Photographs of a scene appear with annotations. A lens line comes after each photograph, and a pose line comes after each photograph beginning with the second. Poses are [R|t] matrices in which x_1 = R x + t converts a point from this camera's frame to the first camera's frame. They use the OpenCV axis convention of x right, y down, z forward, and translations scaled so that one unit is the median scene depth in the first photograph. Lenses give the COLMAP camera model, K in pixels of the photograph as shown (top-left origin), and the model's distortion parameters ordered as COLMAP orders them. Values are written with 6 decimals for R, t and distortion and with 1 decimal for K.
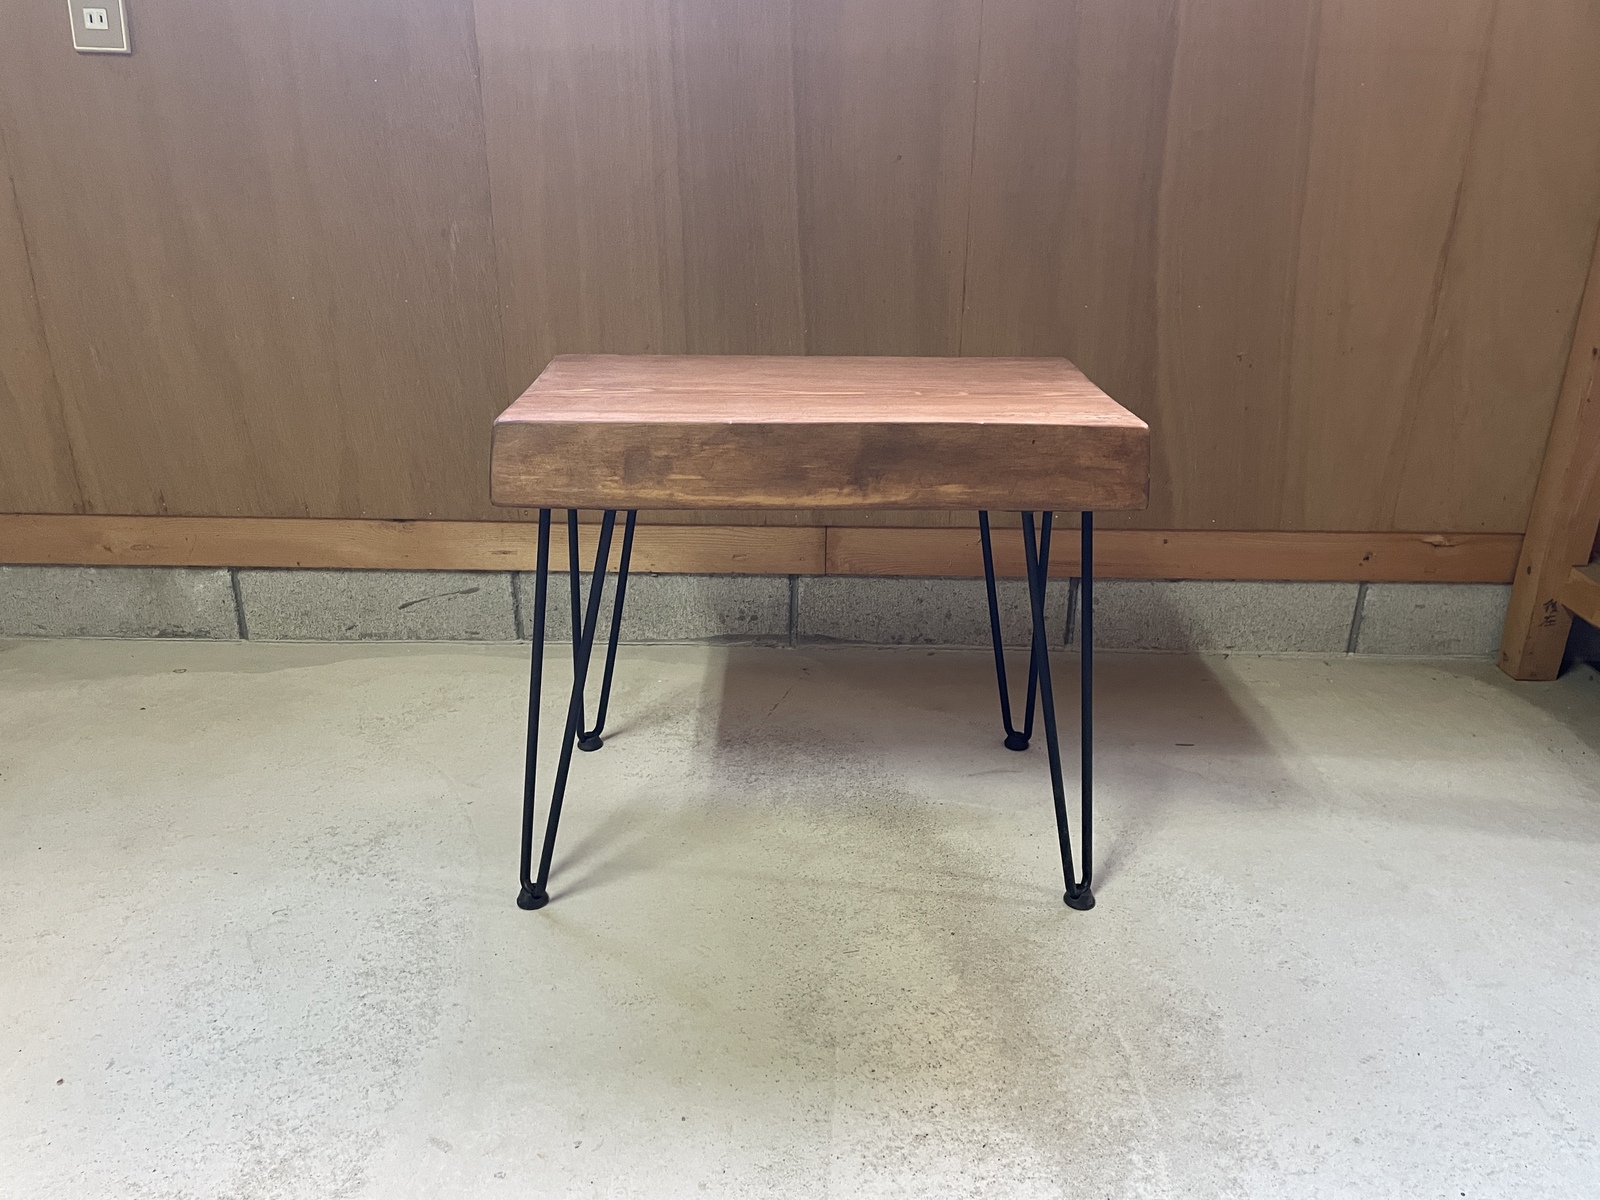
lens RADIAL K [[1215.0, 0, 797.1], [0, 1215.0, 611.1], [0, 0, 1]] dist [0.084617, -0.113812]
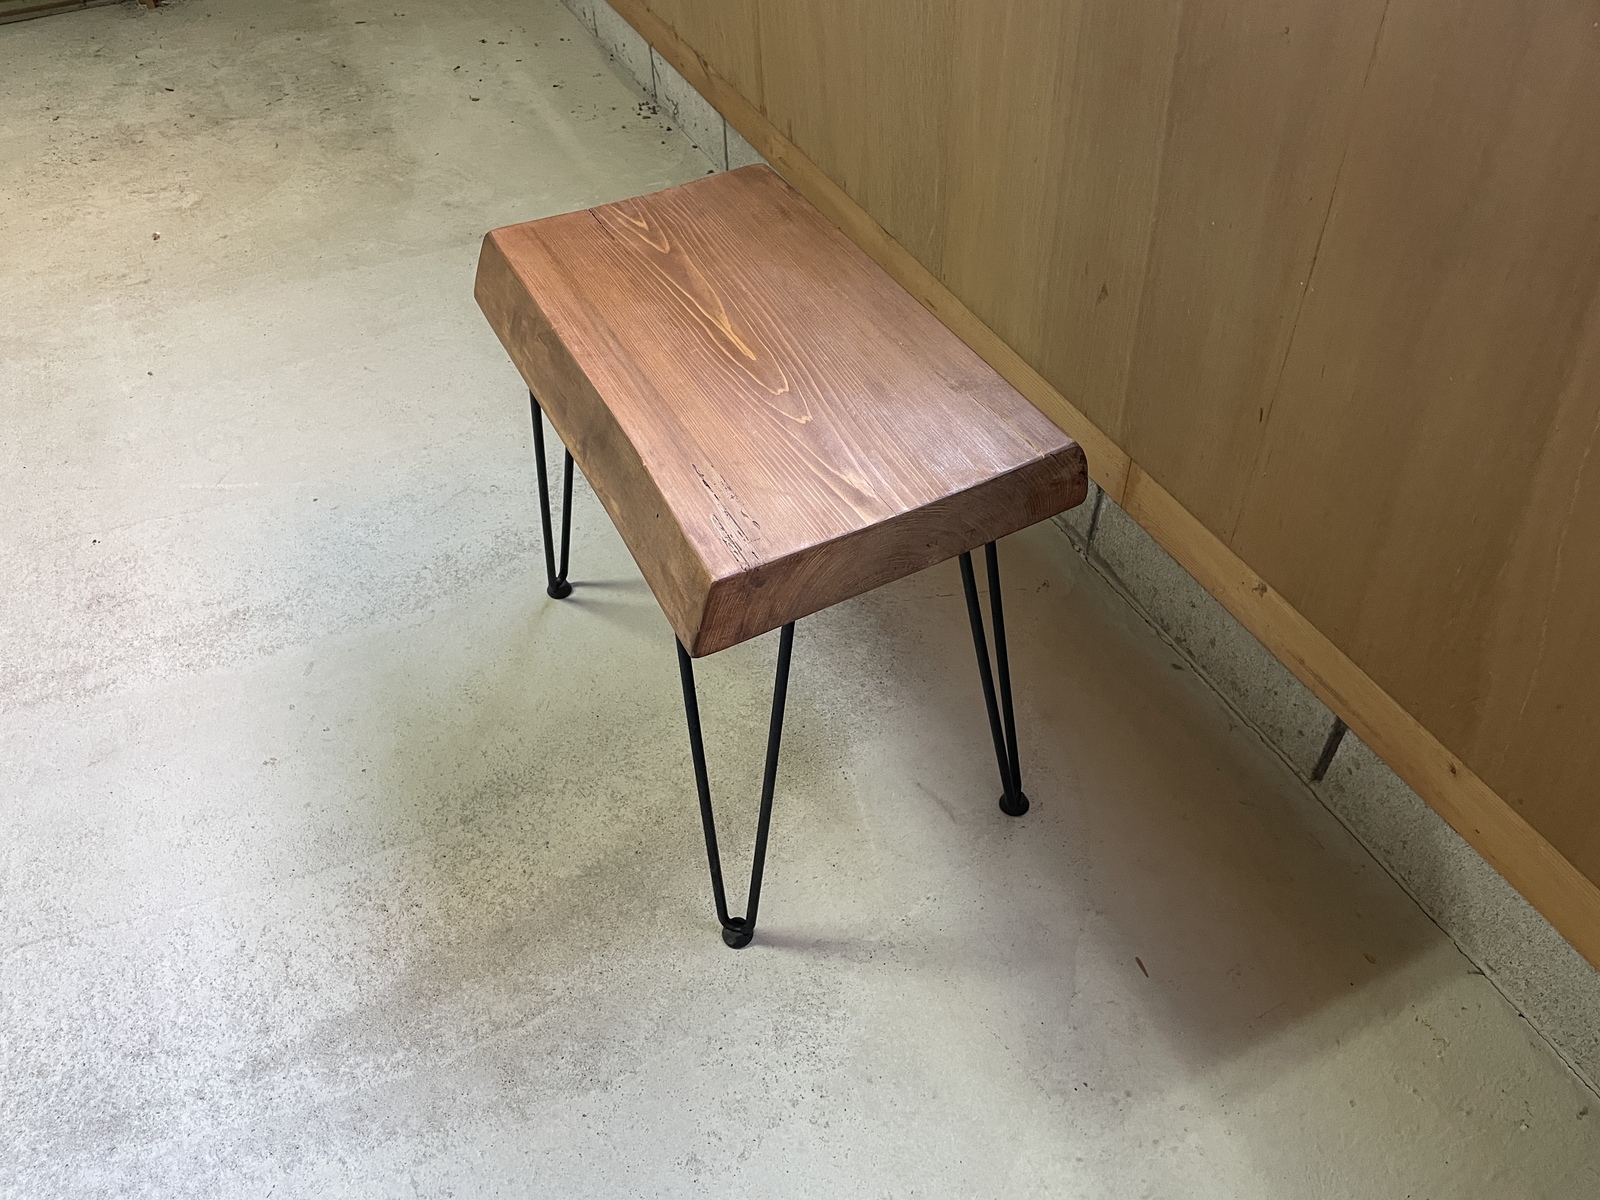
lens RADIAL K [[1215.0, 0, 790.9], [0, 1215.0, 612.2], [0, 0, 1]] dist [0.084617, -0.113812]
pose [[0.427499, 0.620522, -0.657416, 0.726406], [-0.304282, 0.783554, 0.541715, -0.499521], [0.851268, -0.031543, 0.523783, 0.538744]]
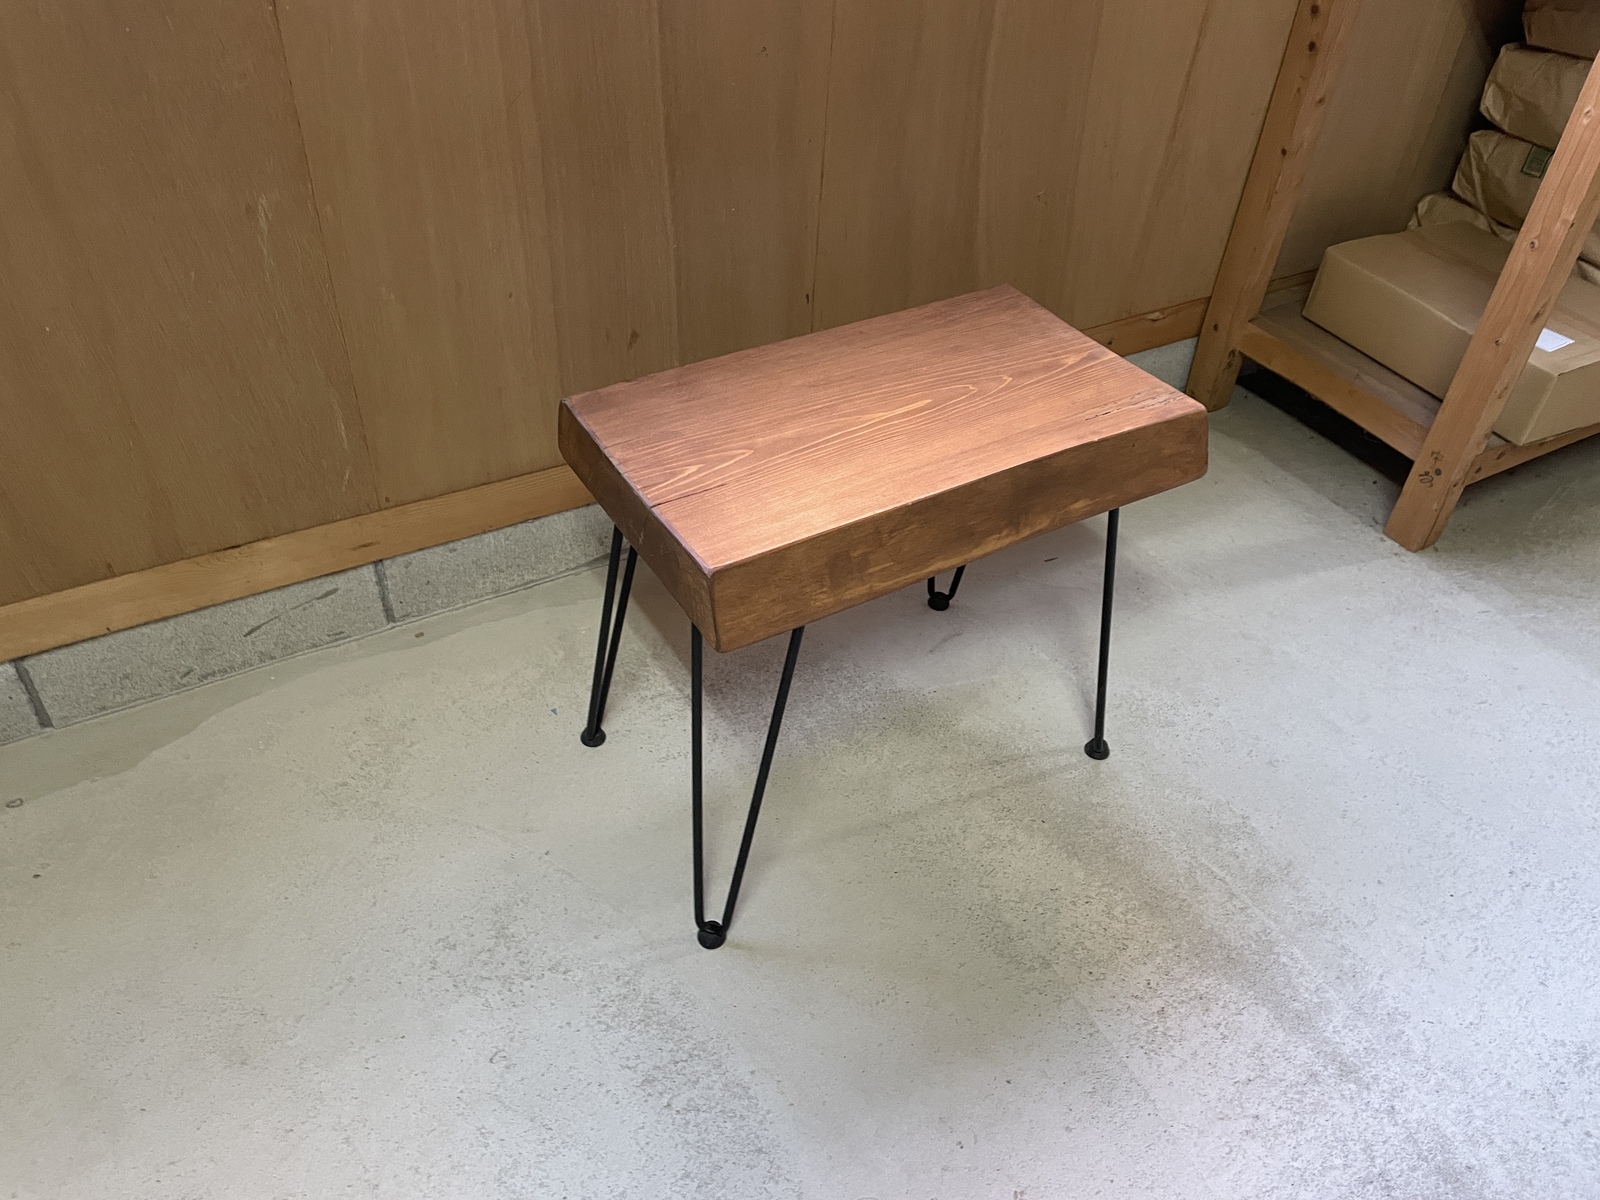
lens RADIAL K [[1215.0, 0, 789.7], [0, 1215.0, 607.4], [0, 0, 1]] dist [0.084617, -0.113812]
pose [[0.857367, -0.306344, 0.413612, -0.504069], [0.154072, 0.919493, 0.361656, -0.392741], [-0.491104, -0.246346, 0.835542, 0.155599]]
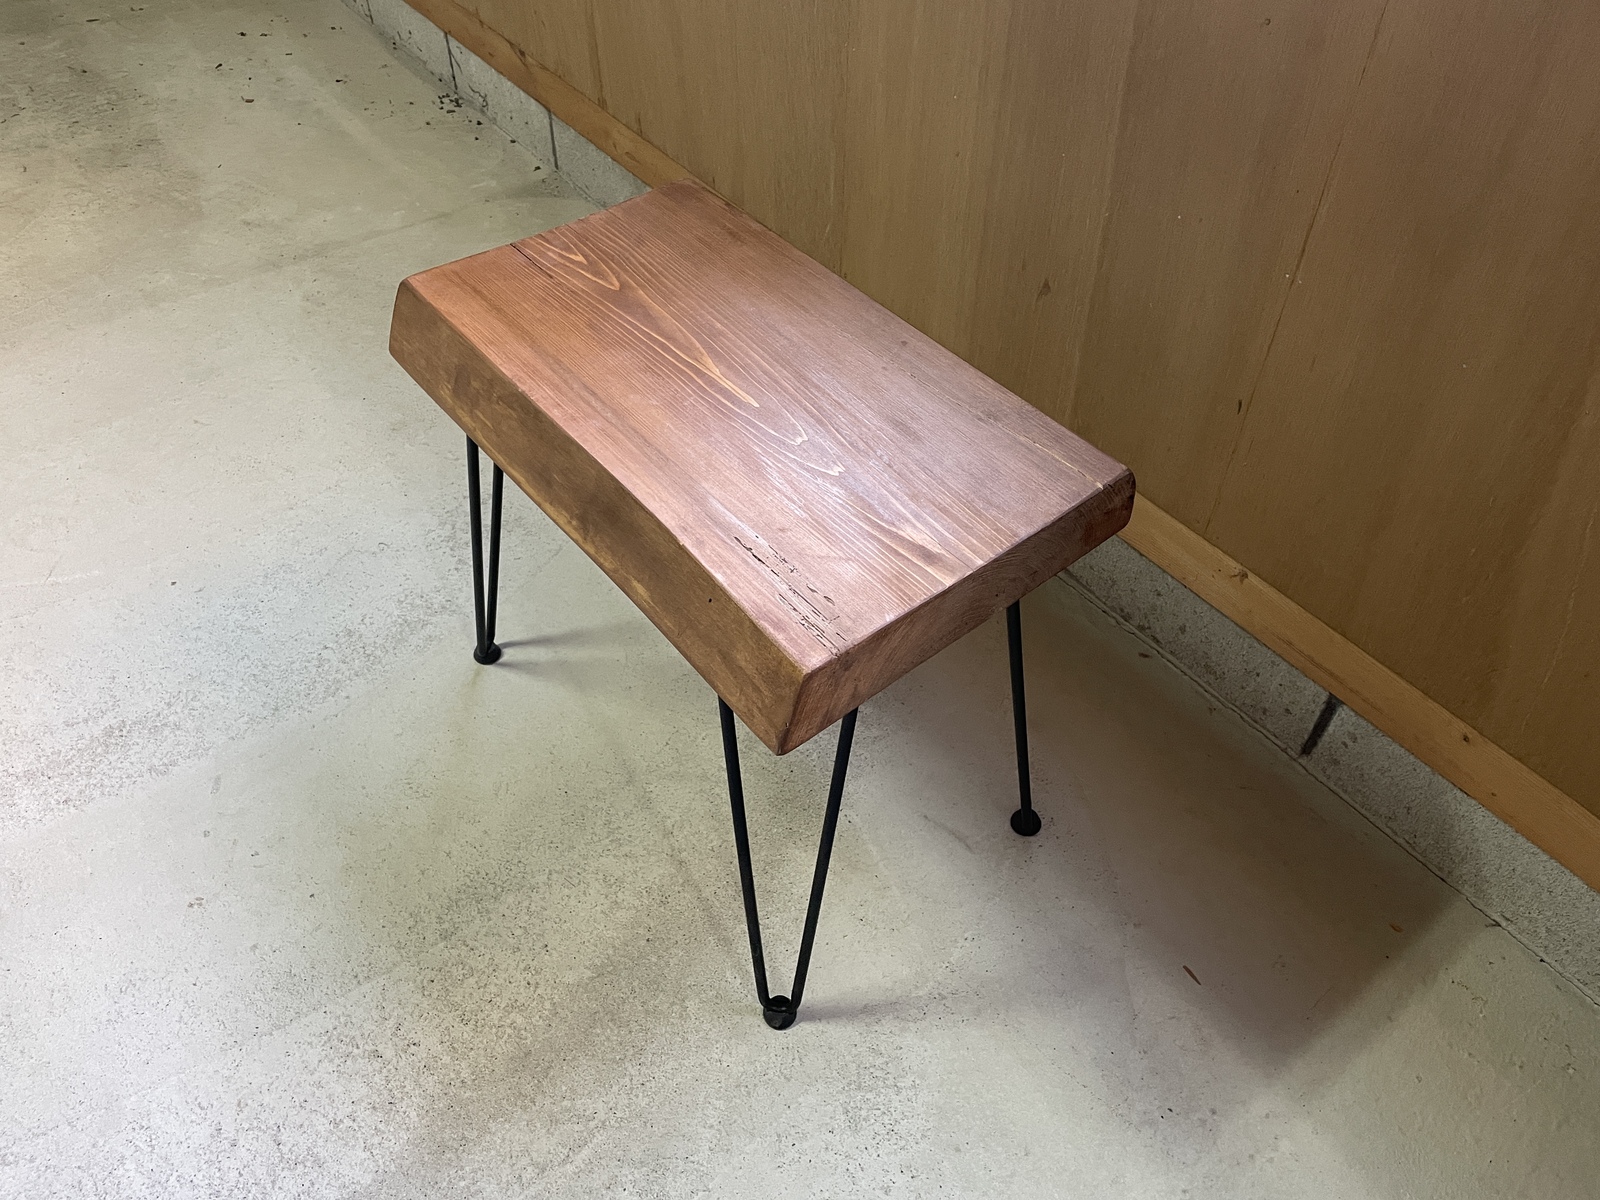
lens RADIAL K [[1215.0, 0, 790.5], [0, 1215.0, 605.7], [0, 0, 1]] dist [0.084617, -0.113812]
pose [[0.607485, 0.571706, -0.551465, 0.561781], [-0.299393, 0.807845, 0.507691, -0.467096], [0.735748, -0.143310, 0.661919, 0.452263]]
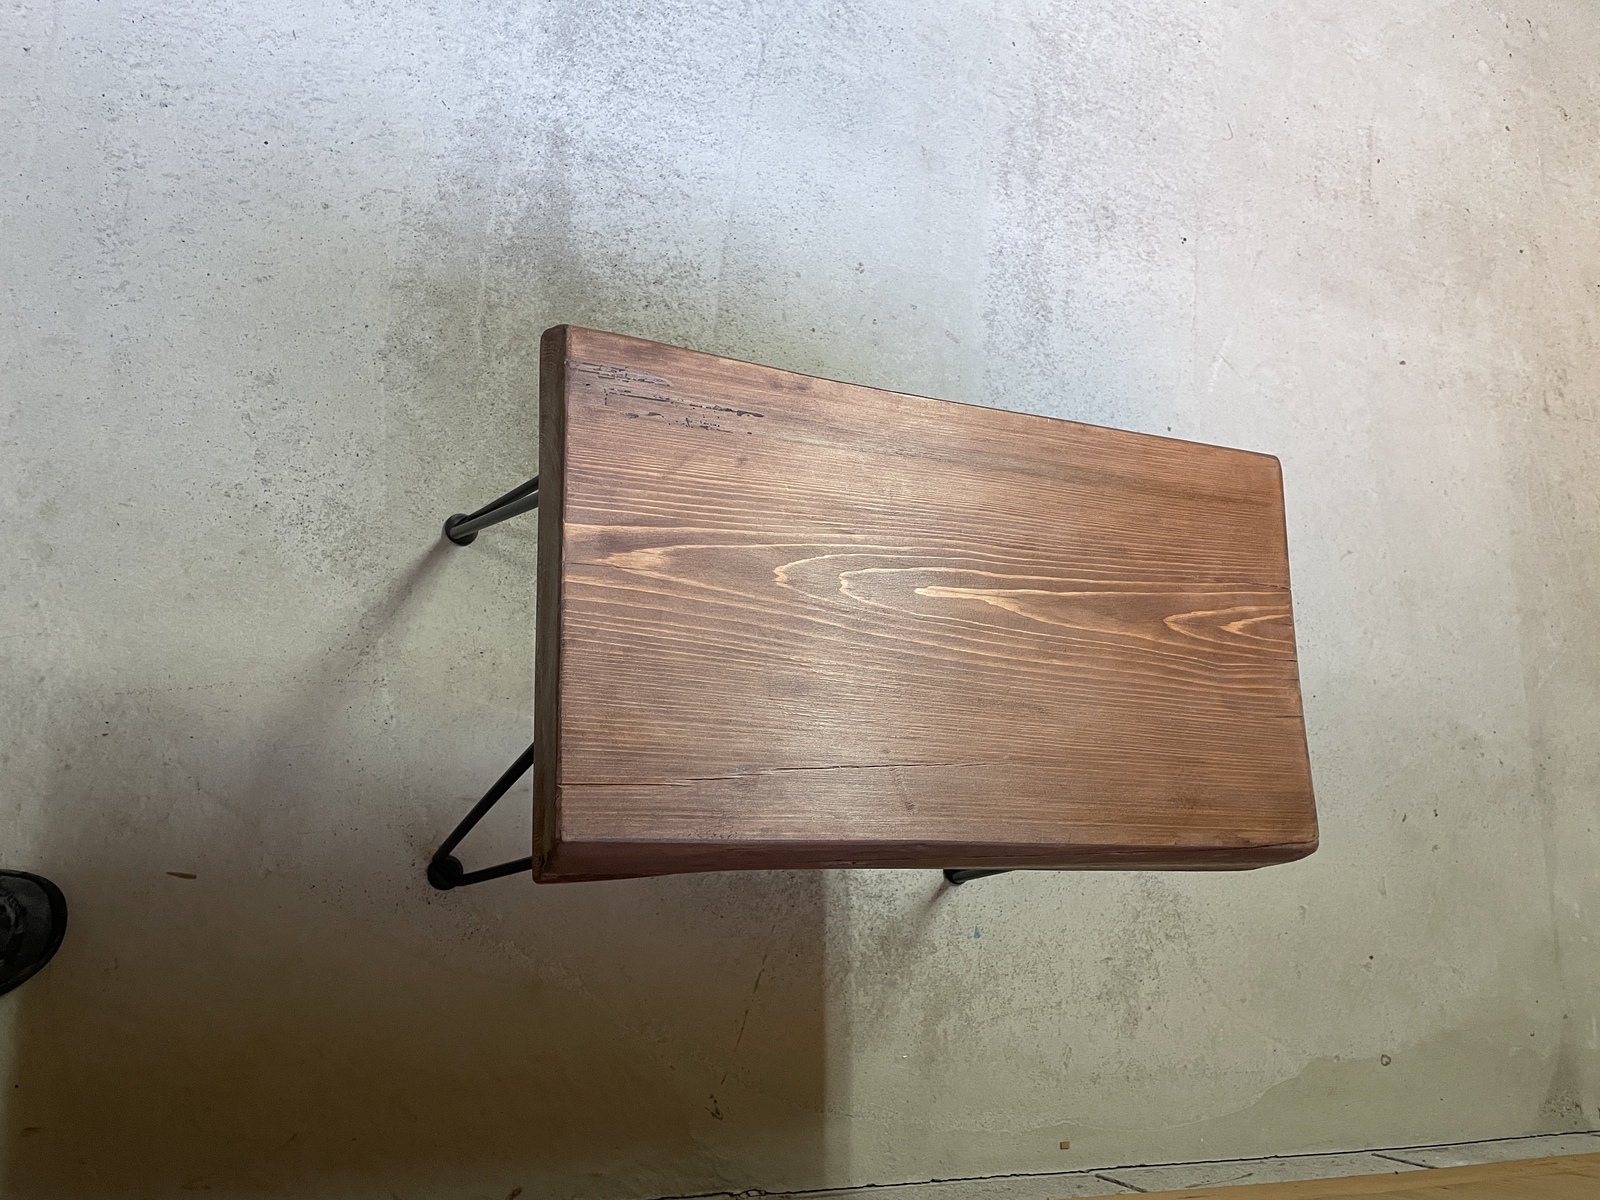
lens RADIAL K [[1215.0, 0, 793.5], [0, 1215.0, 607.3], [0, 0, 1]] dist [0.084617, -0.113812]
pose [[-0.909125, -0.103544, -0.403448, 0.373582], [-0.383233, -0.171501, 0.907590, -0.738265], [-0.163167, 0.979728, 0.116234, 0.908048]]
